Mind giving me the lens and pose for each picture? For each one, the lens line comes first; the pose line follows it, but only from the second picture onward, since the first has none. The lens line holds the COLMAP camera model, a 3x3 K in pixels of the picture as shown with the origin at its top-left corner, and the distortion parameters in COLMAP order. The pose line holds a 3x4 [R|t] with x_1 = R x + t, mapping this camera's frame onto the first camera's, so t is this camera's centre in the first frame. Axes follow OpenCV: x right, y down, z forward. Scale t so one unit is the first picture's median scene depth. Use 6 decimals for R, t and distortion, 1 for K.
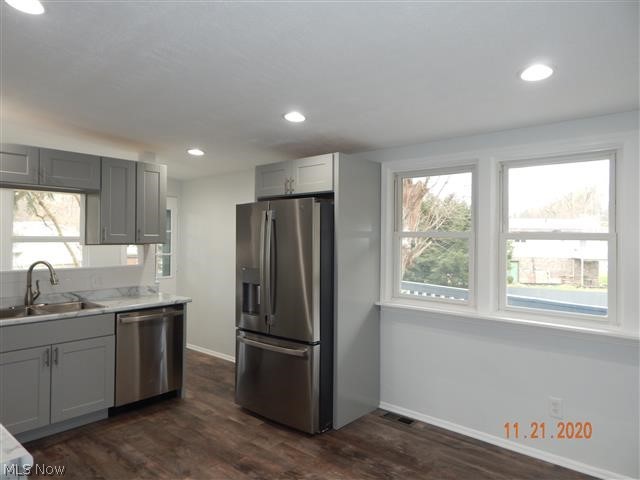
lens RADIAL K [[429.5, 0, 323.1], [0, 429.5, 237.2], [0, 0, 1]] dist [-0.004032, -0.002292]
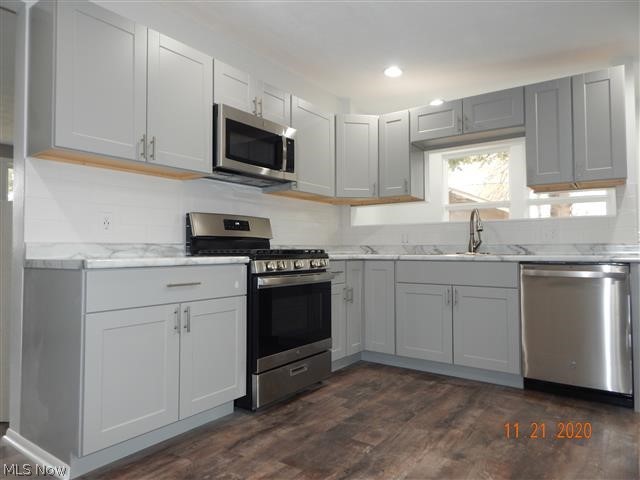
lens RADIAL K [[429.5, 0, 323.1], [0, 429.5, 237.2], [0, 0, 1]] dist [-0.004032, -0.002292]
pose [[0.081061, -0.031204, -0.996221, 0.335173], [0.002903, 0.999513, -0.031071, 0.157610], [0.996705, -0.000374, 0.081113, 0.574687]]
